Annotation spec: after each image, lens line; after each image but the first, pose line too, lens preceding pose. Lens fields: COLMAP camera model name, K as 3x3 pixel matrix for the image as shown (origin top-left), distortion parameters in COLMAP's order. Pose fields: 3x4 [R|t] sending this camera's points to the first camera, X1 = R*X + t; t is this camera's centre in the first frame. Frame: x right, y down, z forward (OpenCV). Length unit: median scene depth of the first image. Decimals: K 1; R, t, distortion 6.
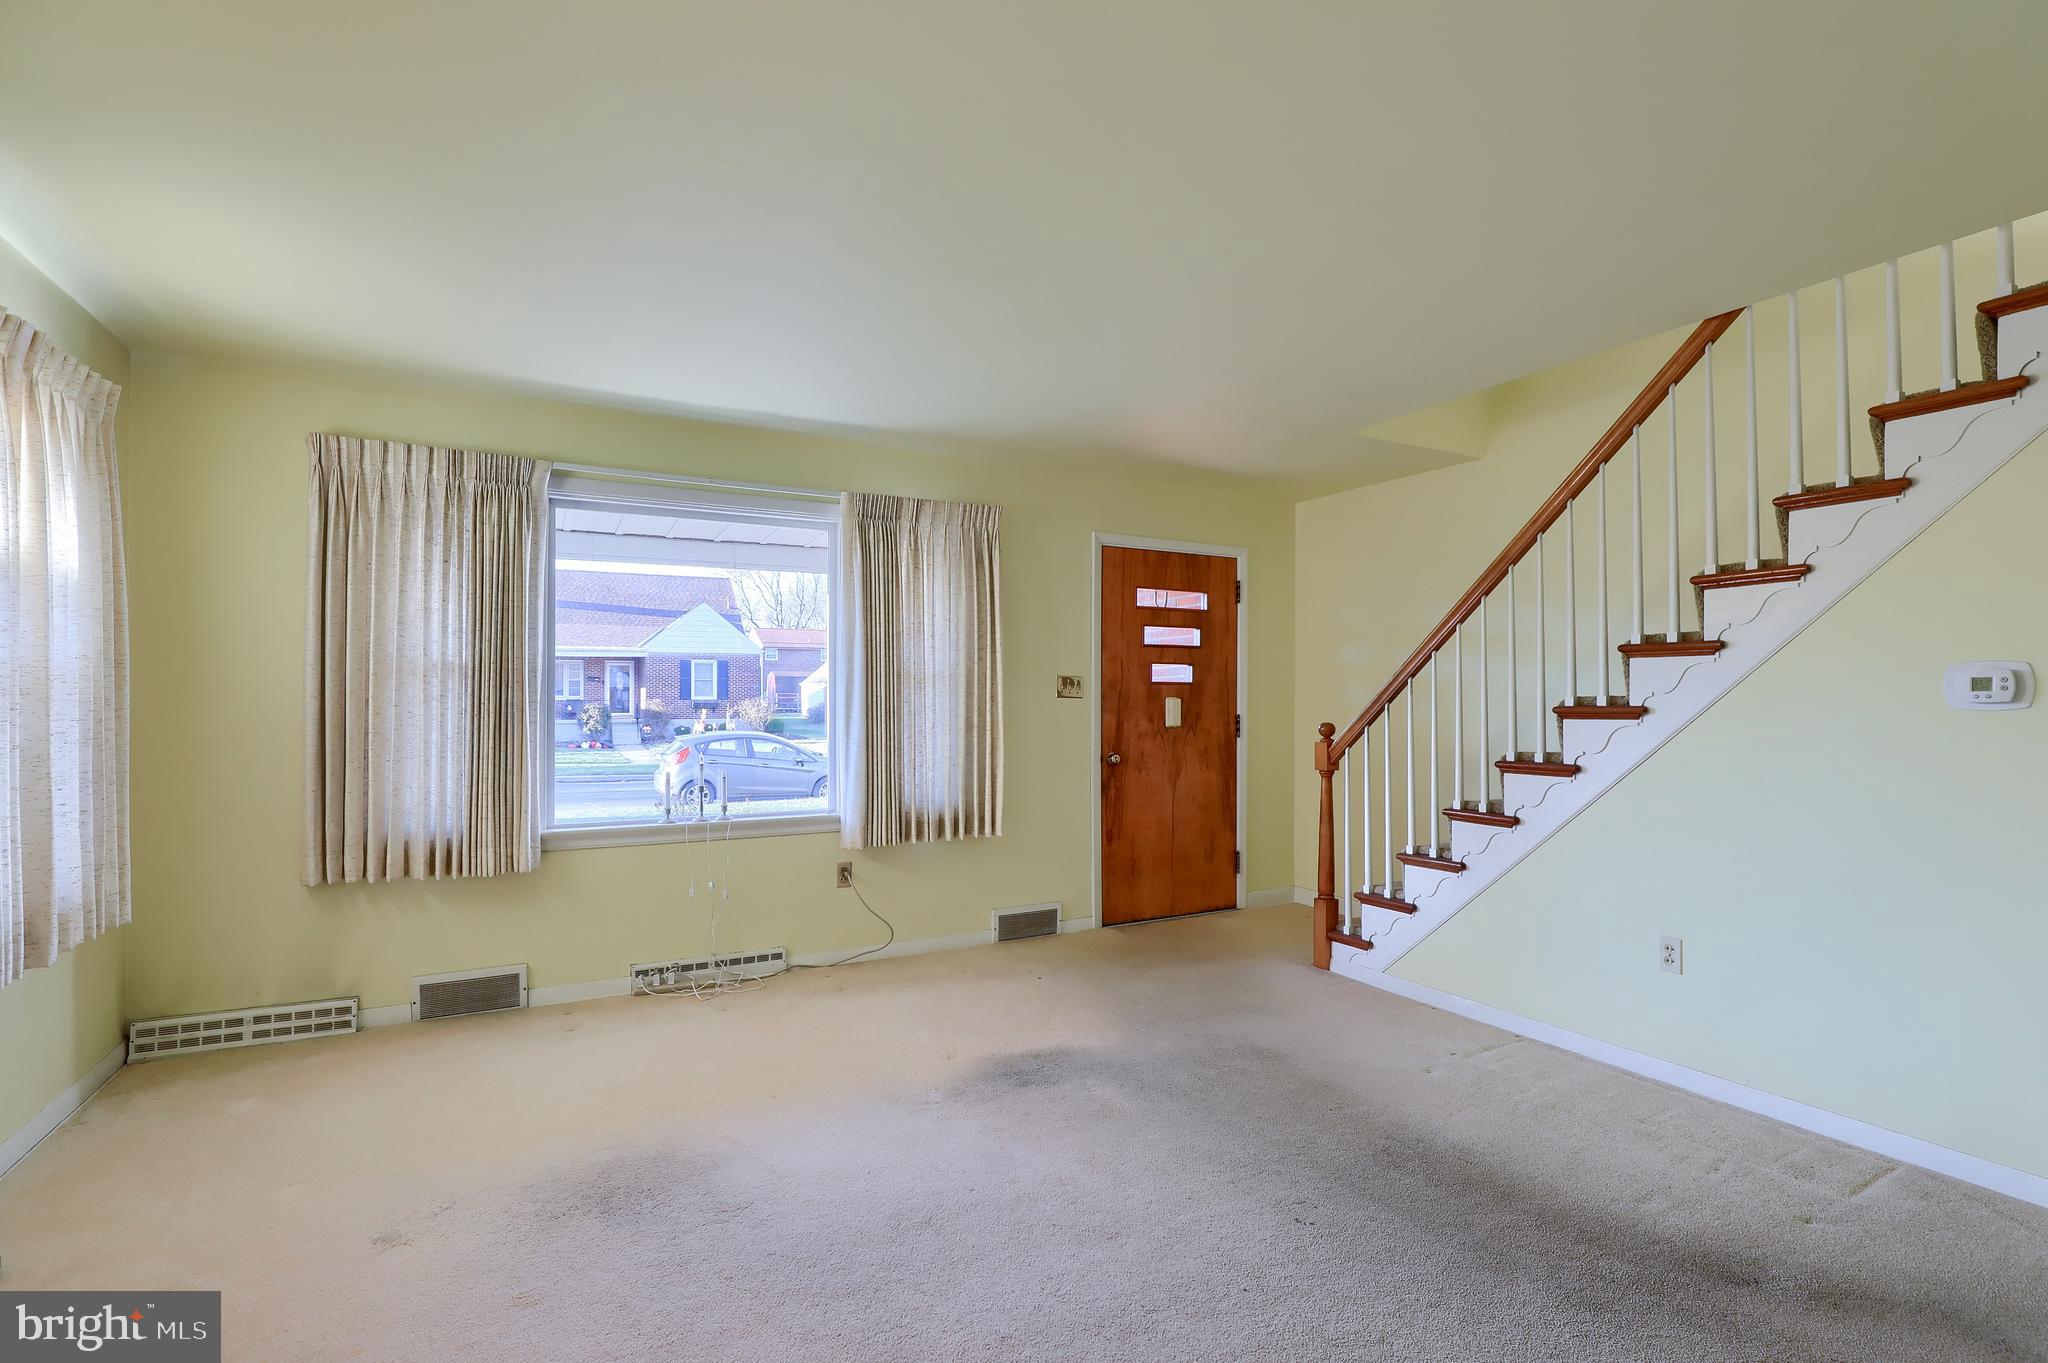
lens RADIAL K [[959.1, 0, 1056.5], [0, 959.1, 694.4], [0, 0, 1]] dist [-0.021211, 0.001030]
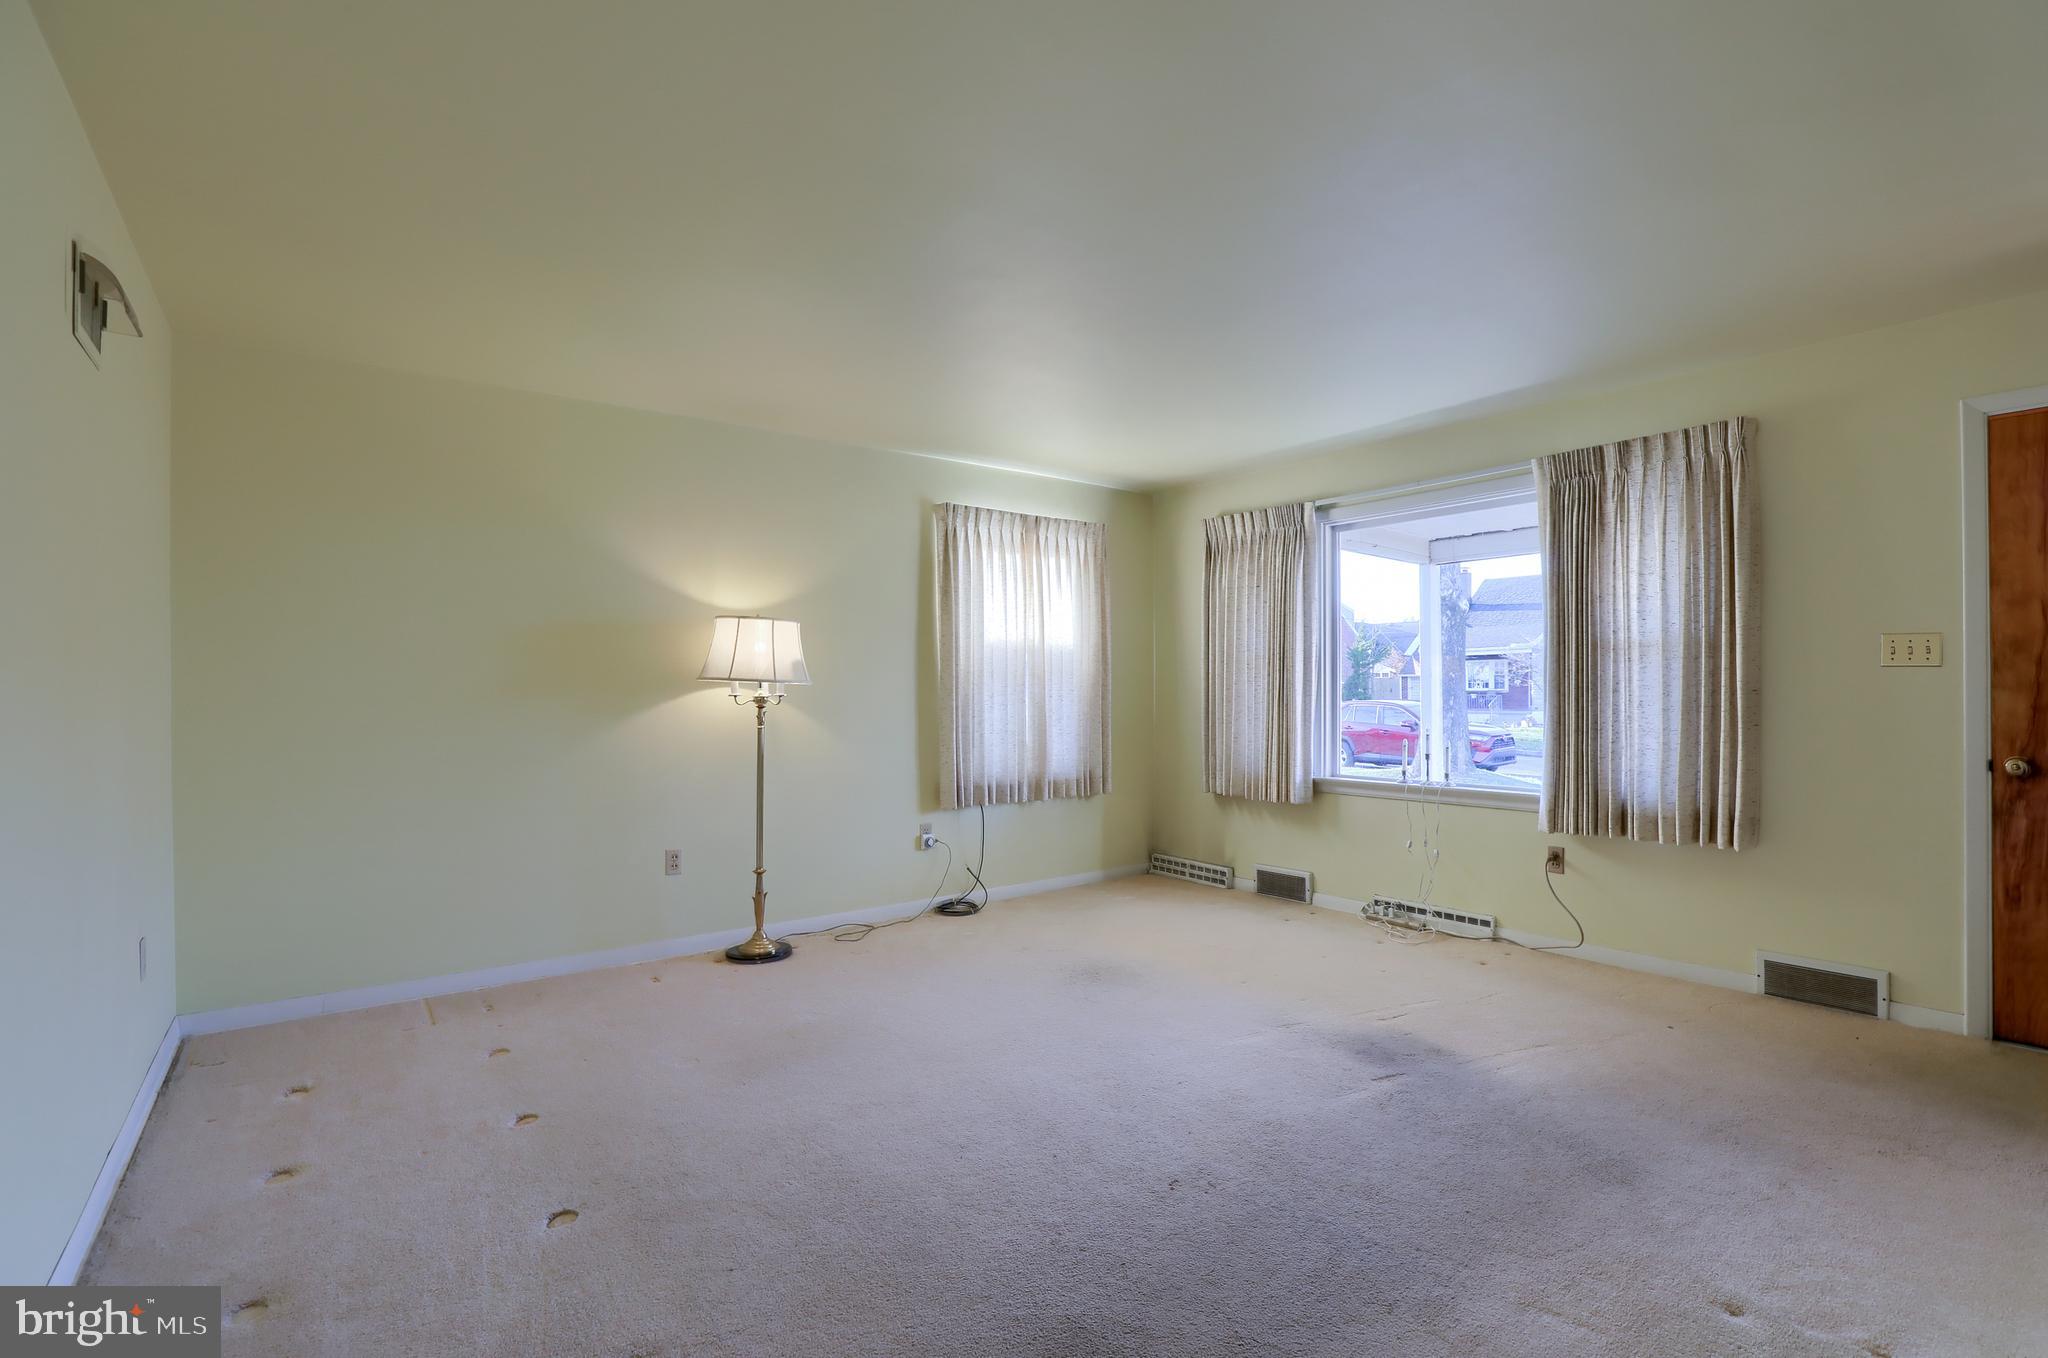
lens RADIAL K [[959.1, 0, 1056.5], [0, 959.1, 691.9], [0, 0, 1]] dist [-0.021211, 0.001030]
pose [[0.157767, 0.005756, -0.987460, 0.640904], [0.018124, 0.999798, 0.008724, 0.004379], [0.987310, -0.019273, 0.157631, 0.369409]]
